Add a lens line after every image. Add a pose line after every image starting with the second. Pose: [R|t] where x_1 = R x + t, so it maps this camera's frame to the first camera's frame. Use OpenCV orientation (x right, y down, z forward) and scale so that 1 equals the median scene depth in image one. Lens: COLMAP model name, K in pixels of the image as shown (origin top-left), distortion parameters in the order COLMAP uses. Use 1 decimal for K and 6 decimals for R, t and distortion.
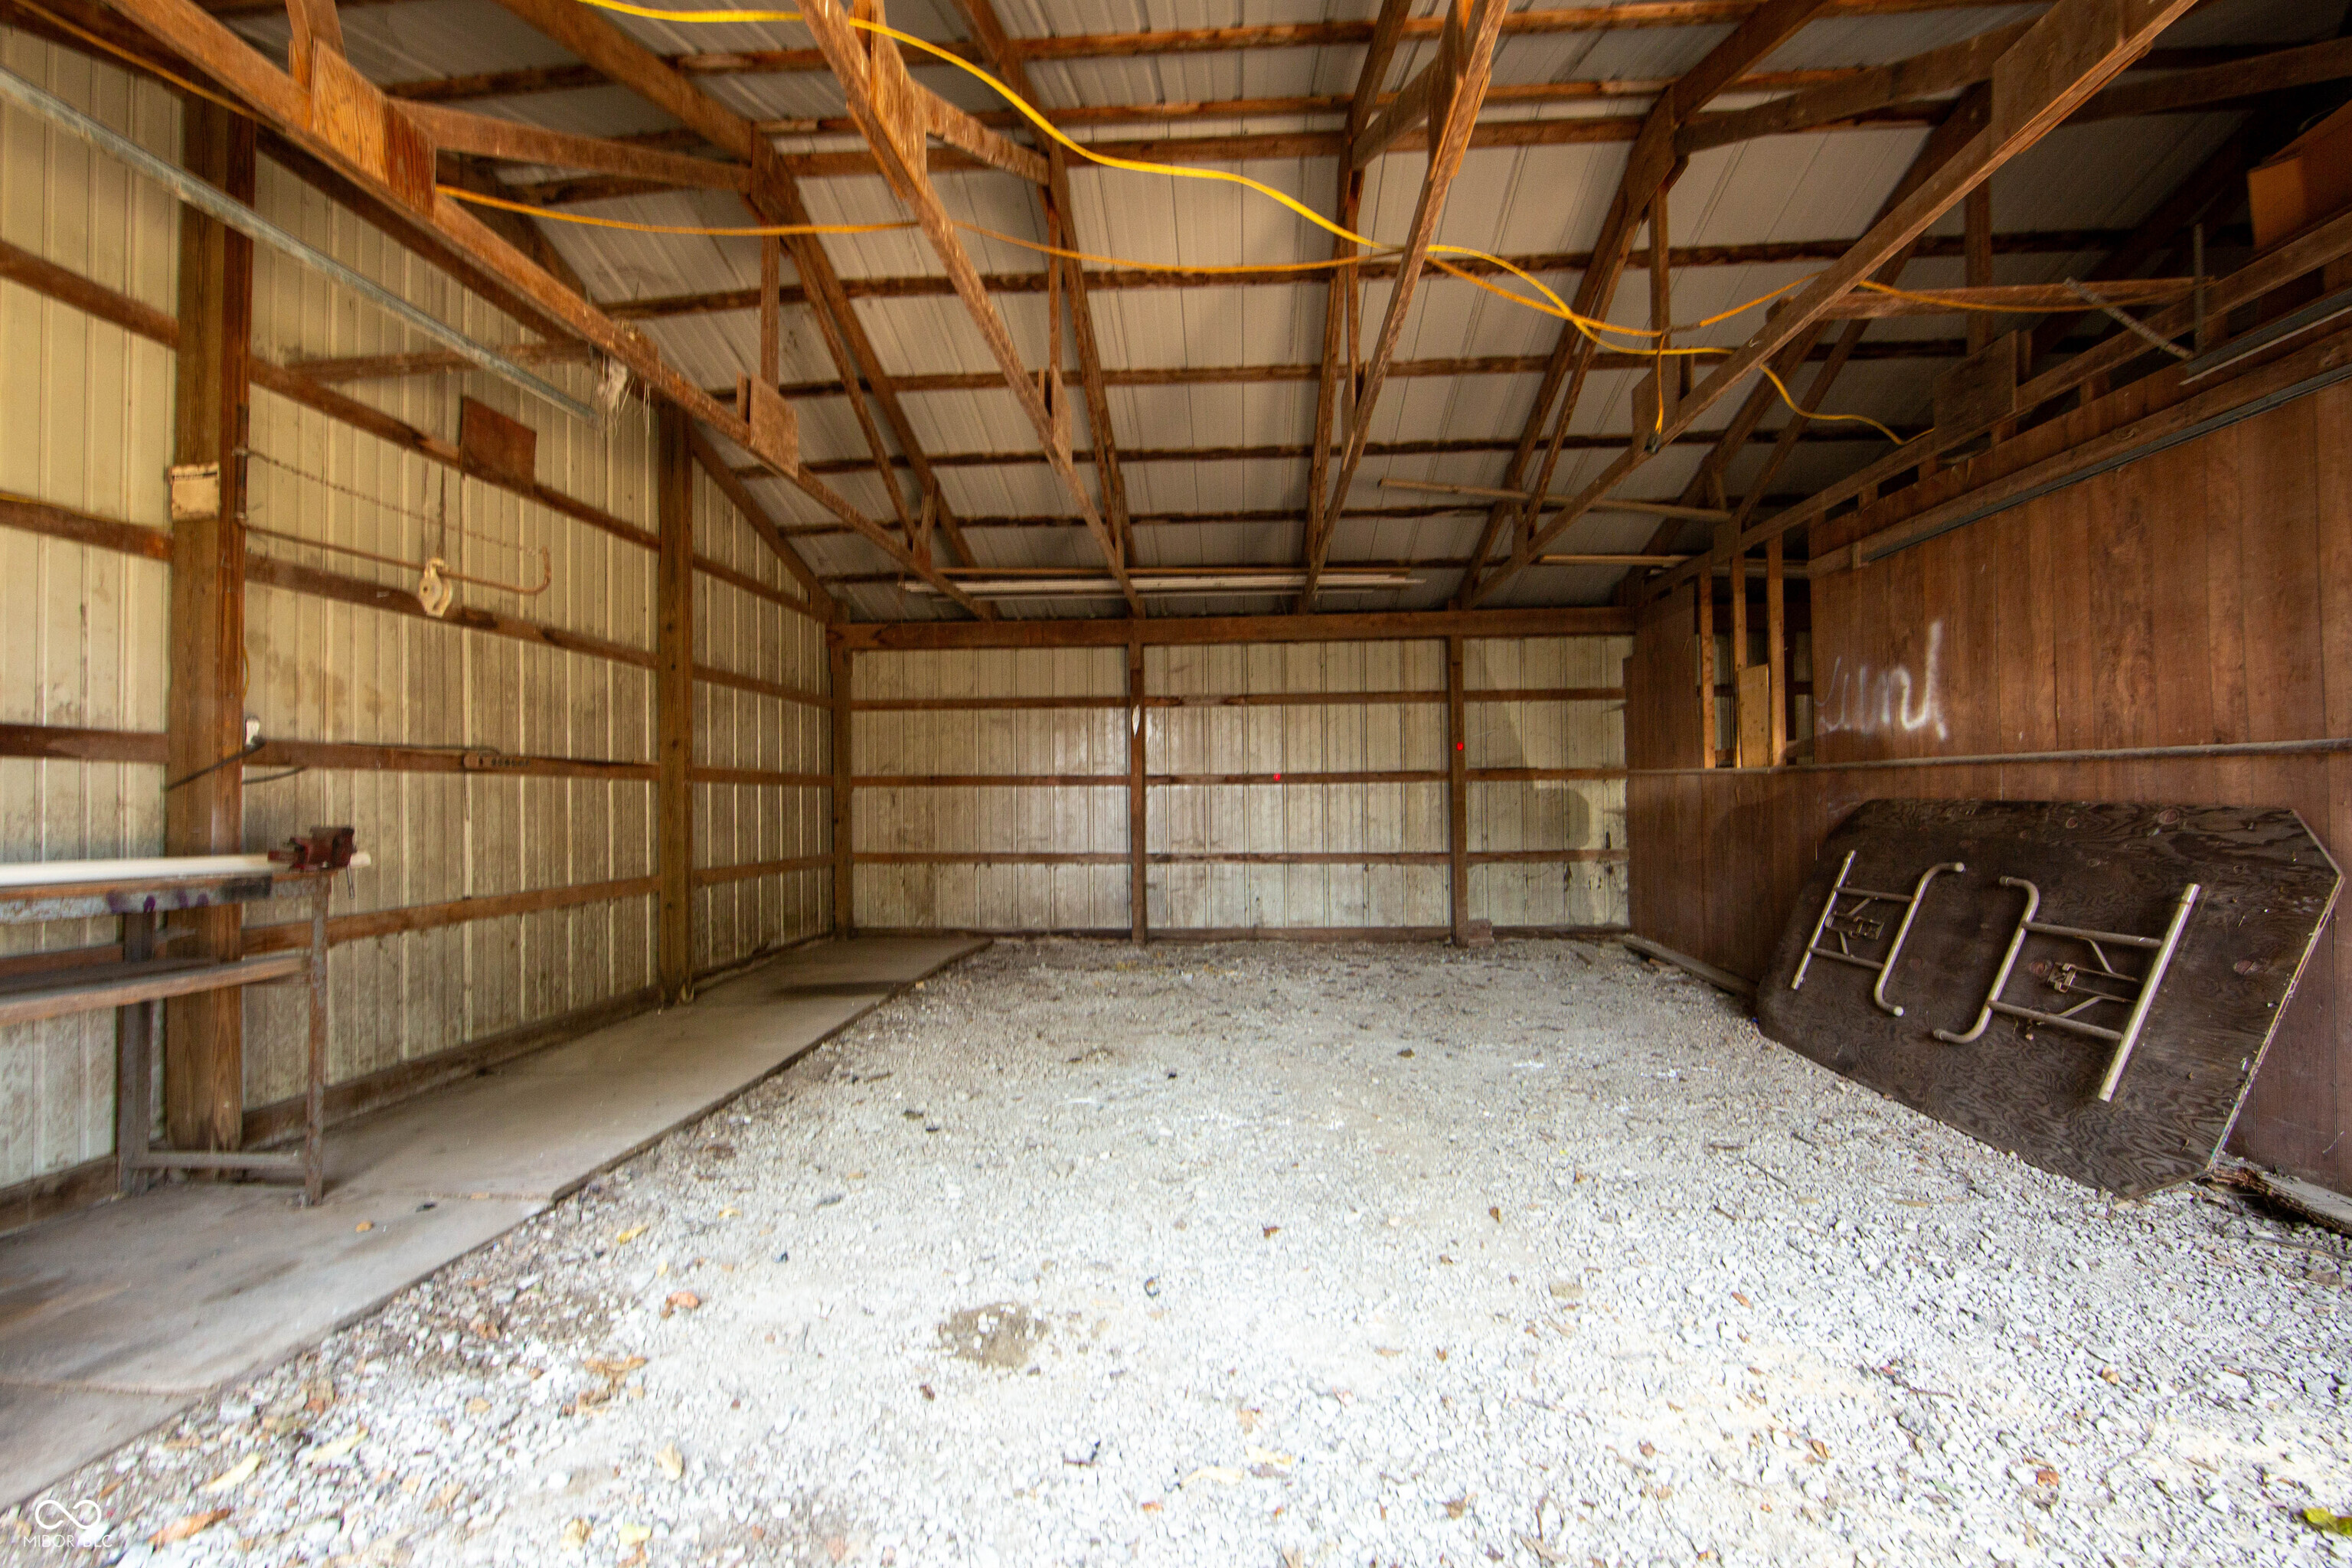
lens RADIAL K [[933.9, 0, 1176.9], [0, 933.9, 781.8], [0, 0, 1]] dist [-0.013543, 0.002274]
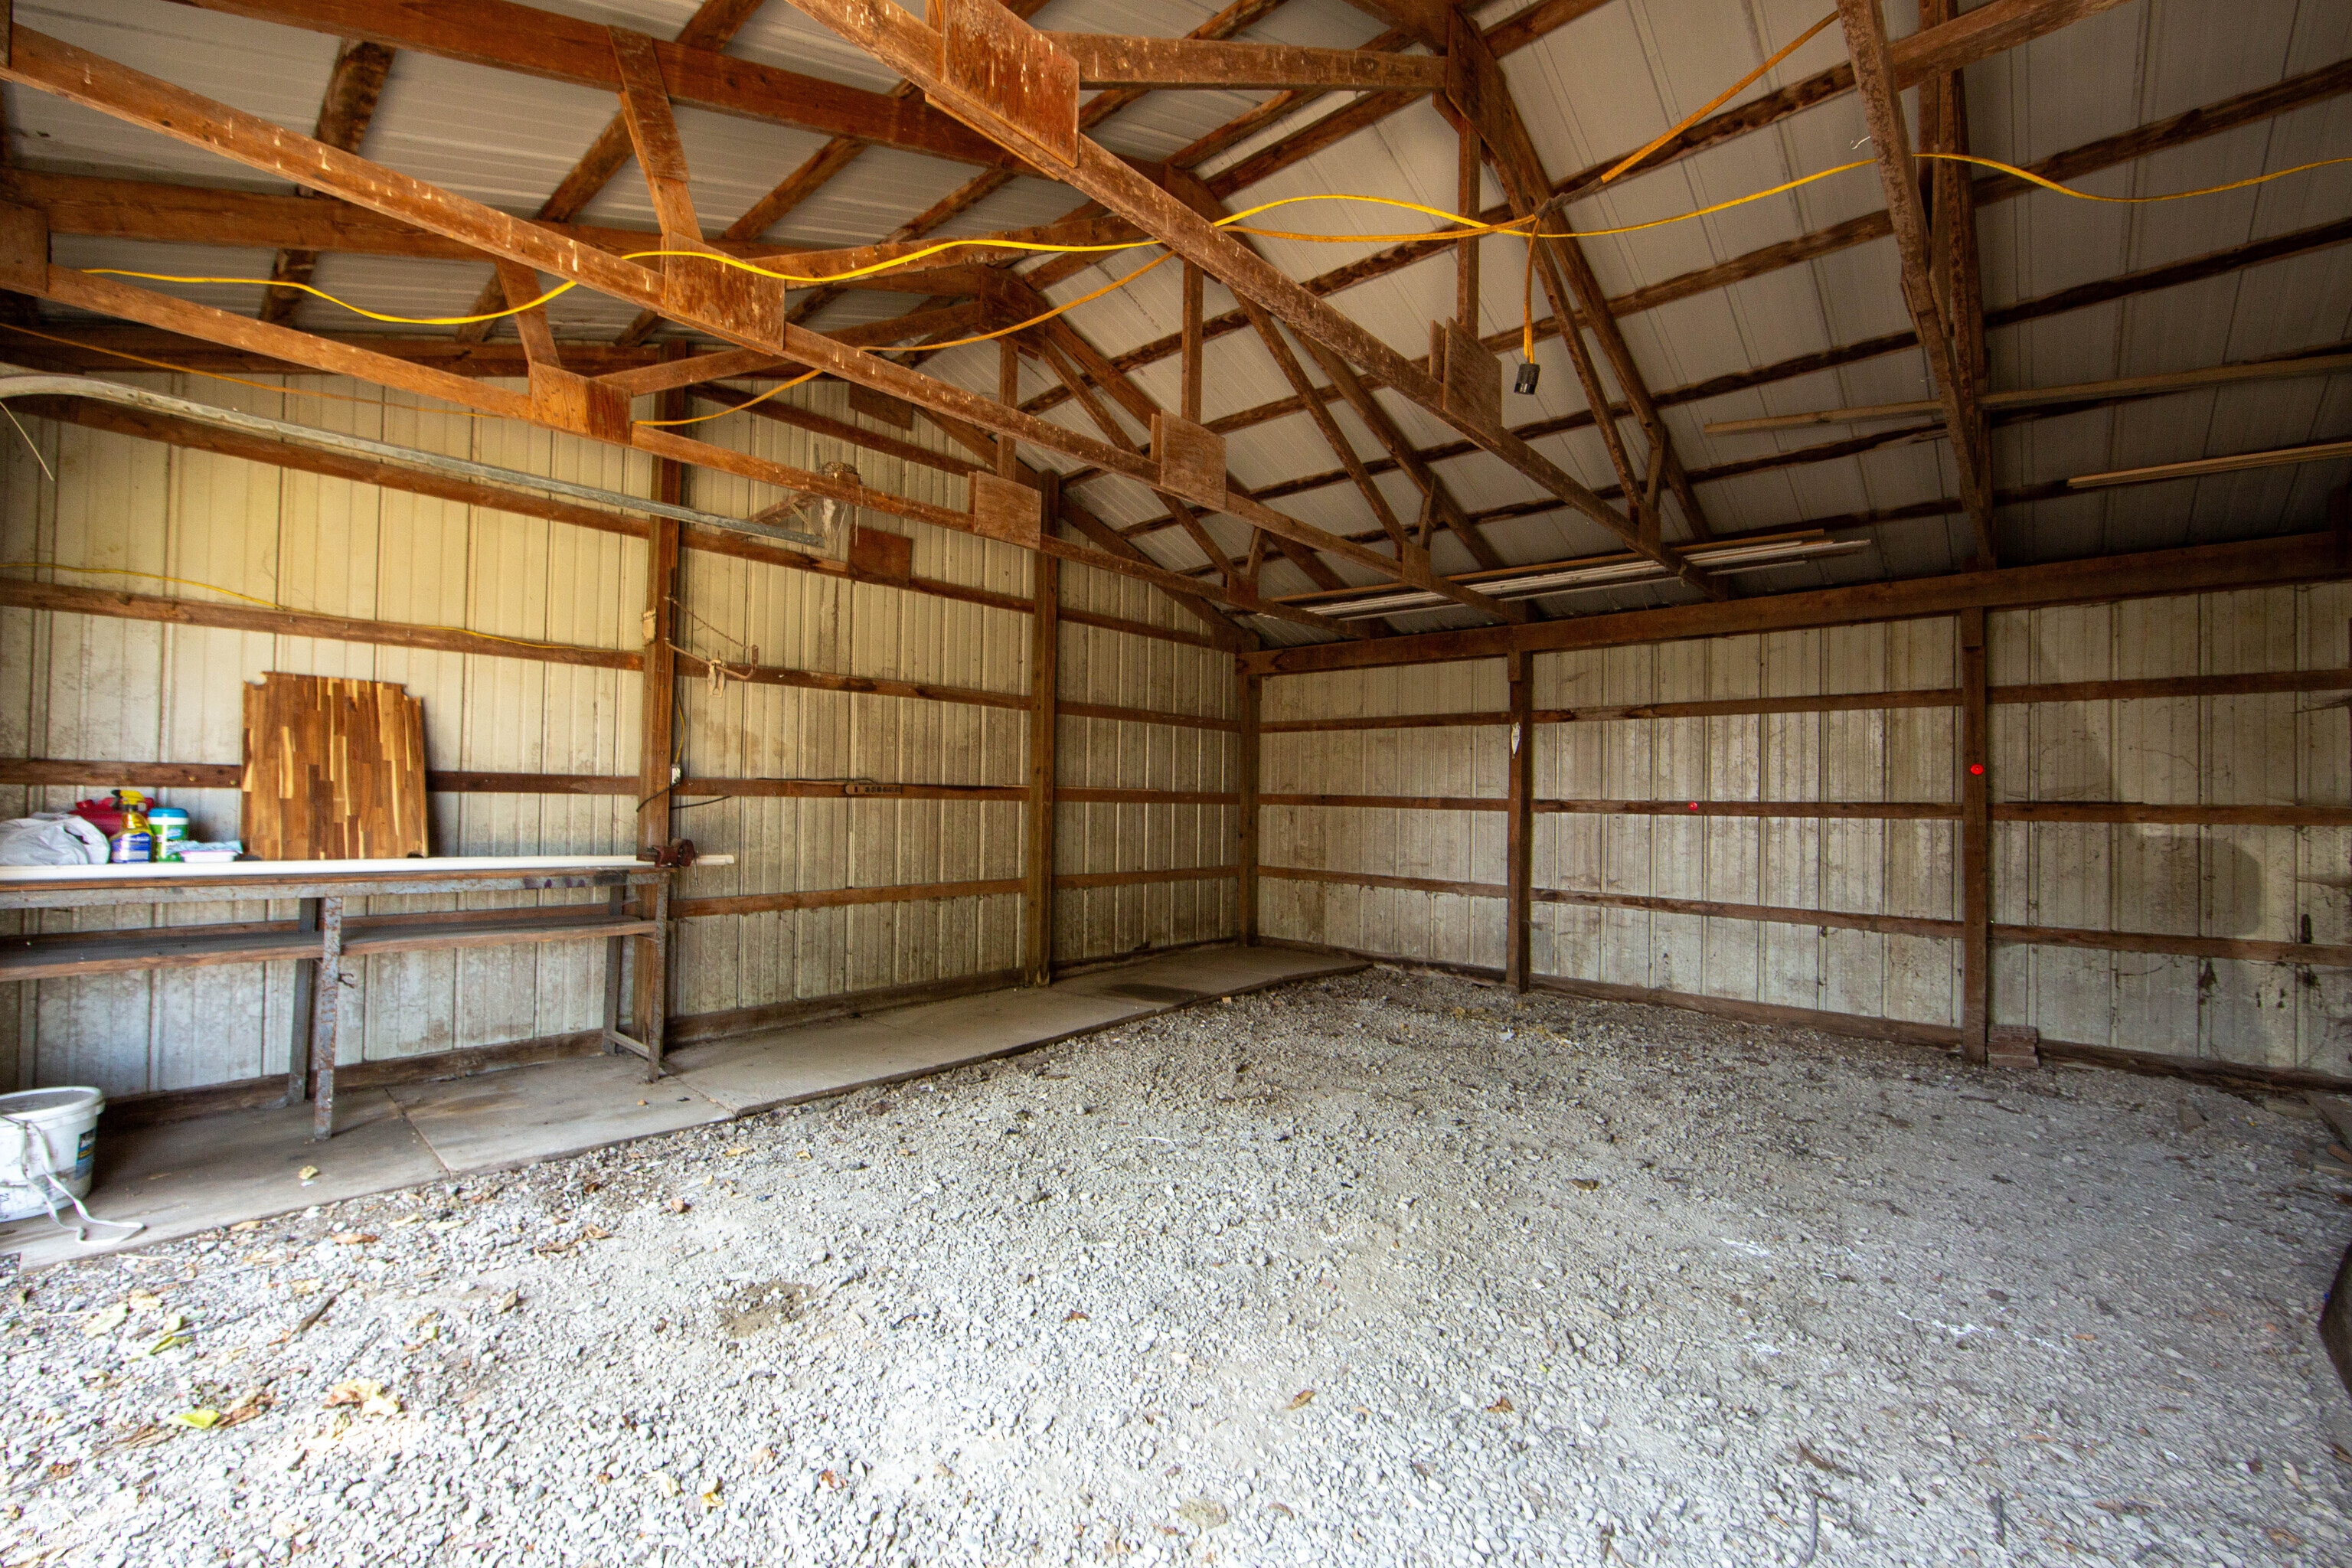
lens RADIAL K [[933.9, 0, 1169.1], [0, 933.9, 785.4], [0, 0, 1]] dist [-0.013543, 0.002274]
pose [[0.794901, 0.013126, -0.606598, 0.341569], [-0.013262, 0.999903, 0.004258, -0.029683], [0.606595, 0.004660, 0.794998, 0.137791]]
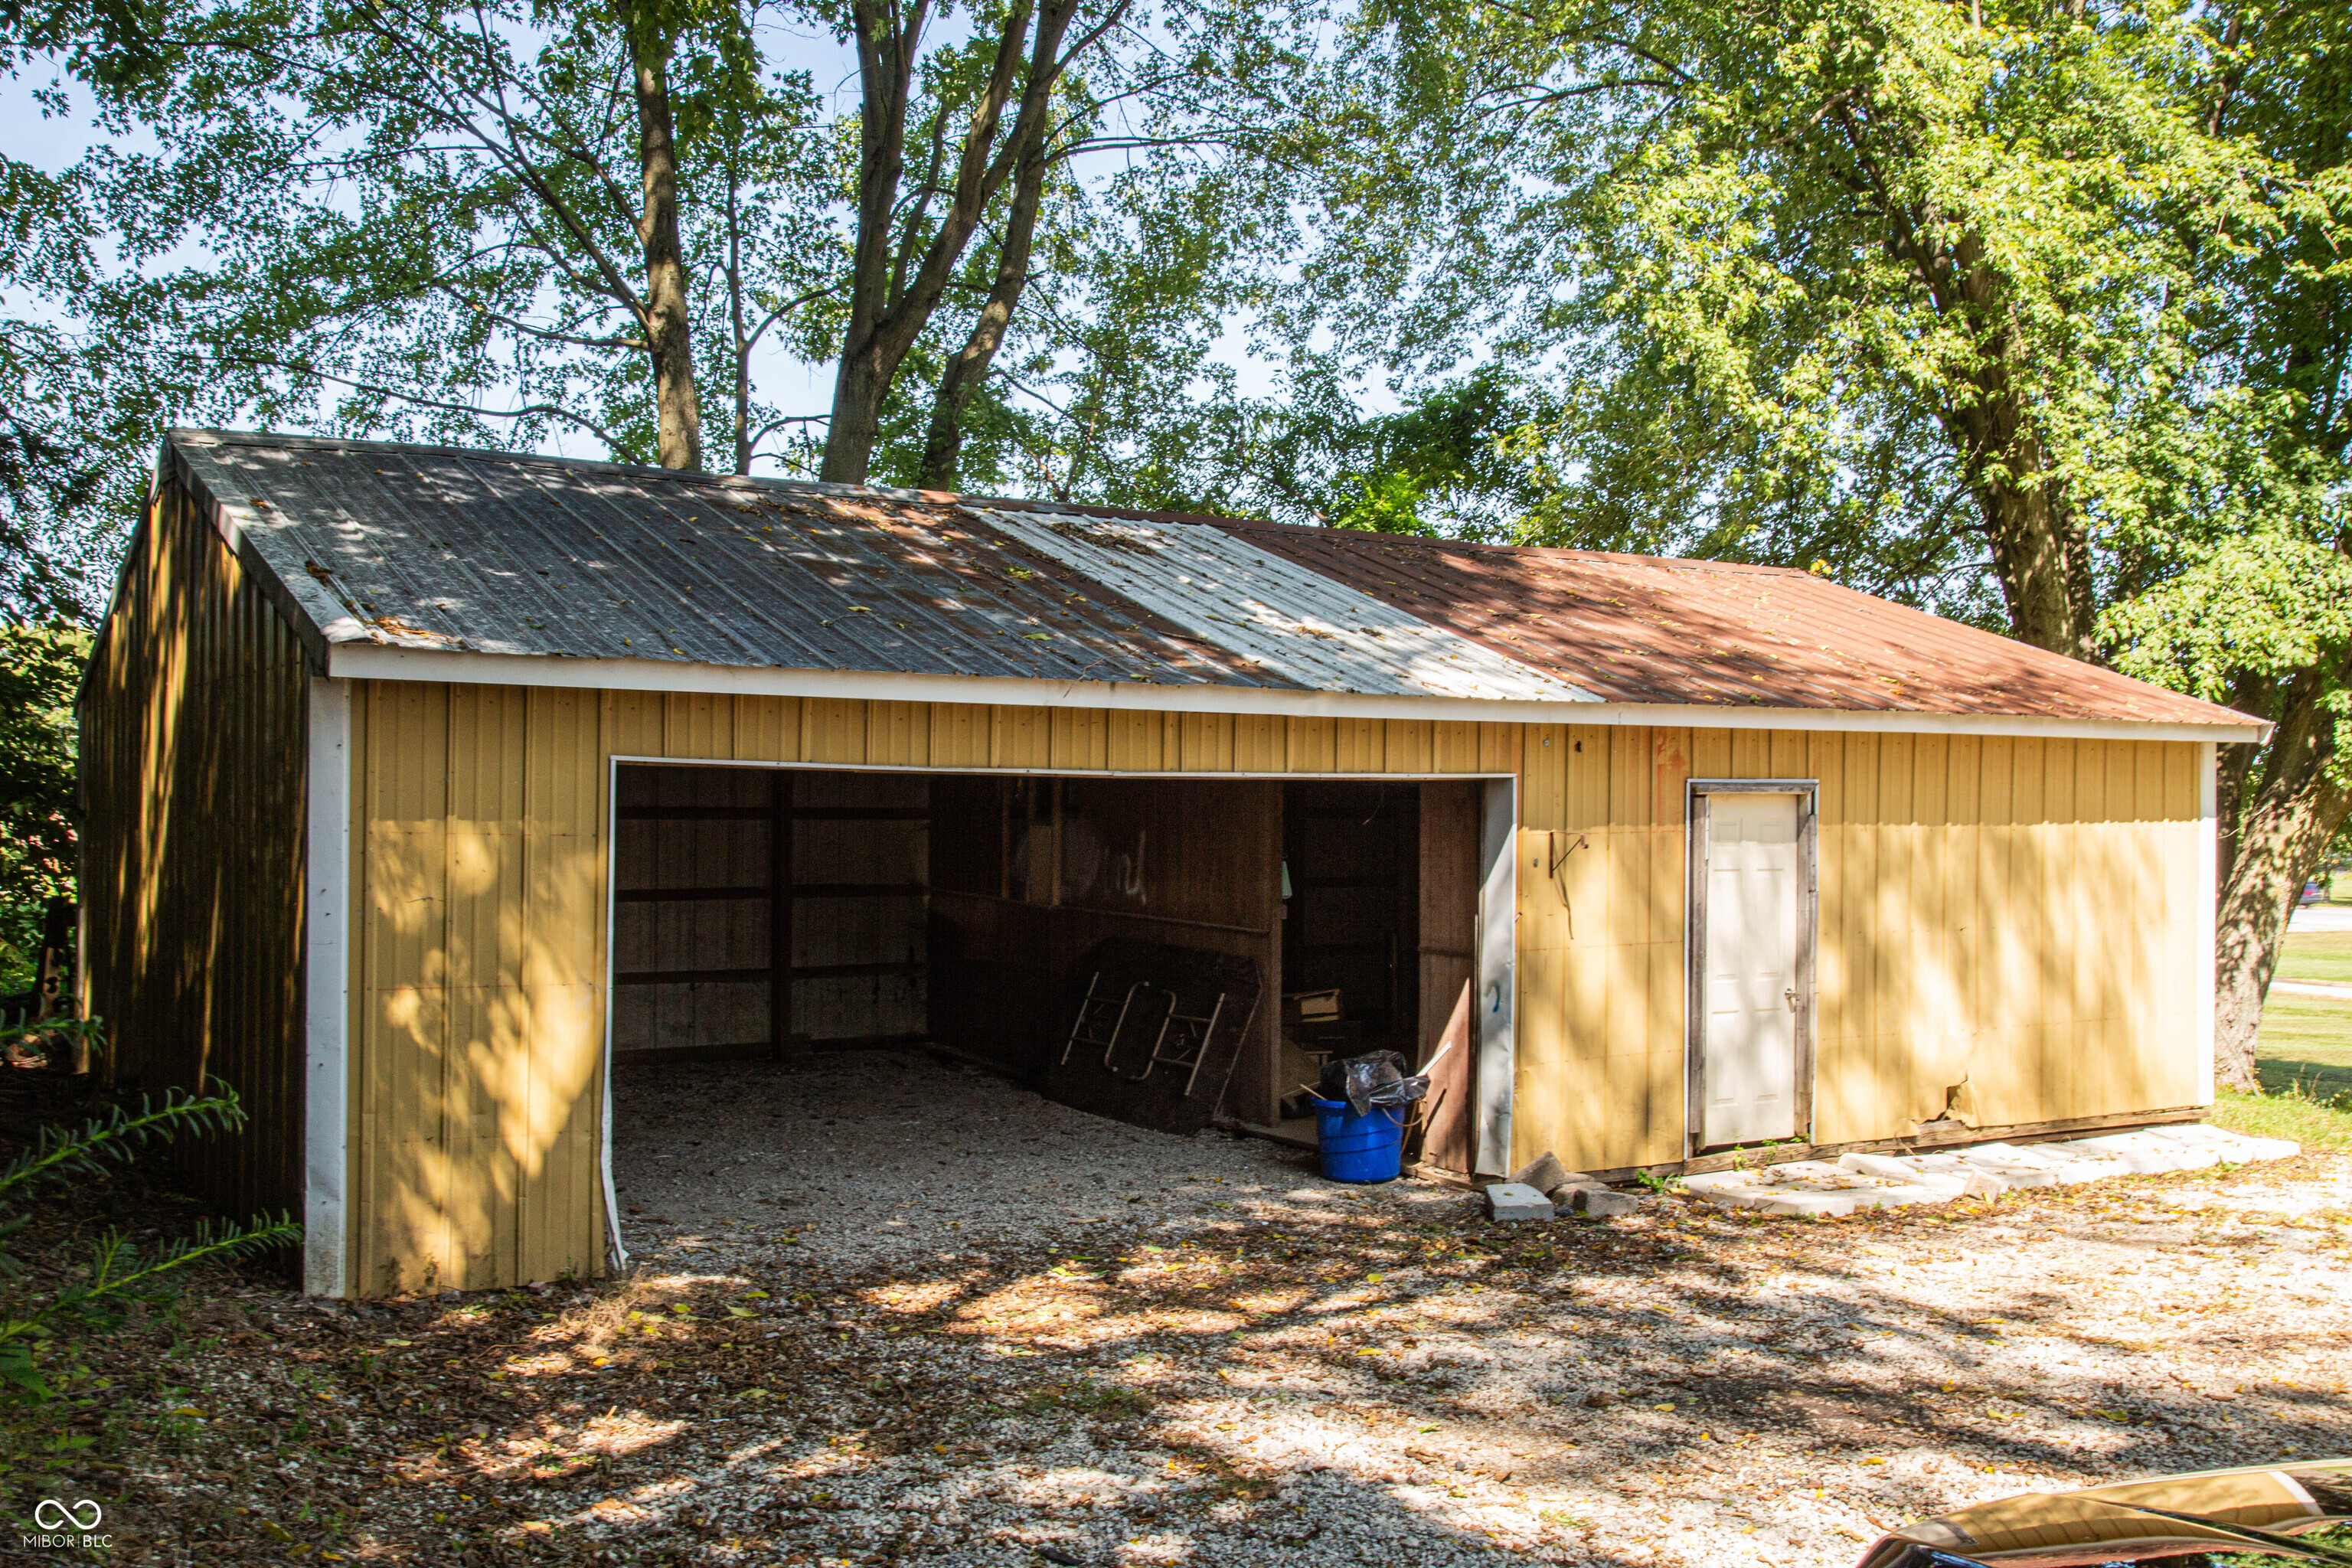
lens RADIAL K [[2382.2, 0, 1175.2], [0, 2382.2, 781.9], [0, 0, 1]] dist [-0.009403, 0.000000]
pose [[0.798848, 0.016992, 0.601293, -1.299226], [-0.033102, 0.999328, 0.015738, -0.258822], [-0.600621, -0.032477, 0.798874, -1.865858]]
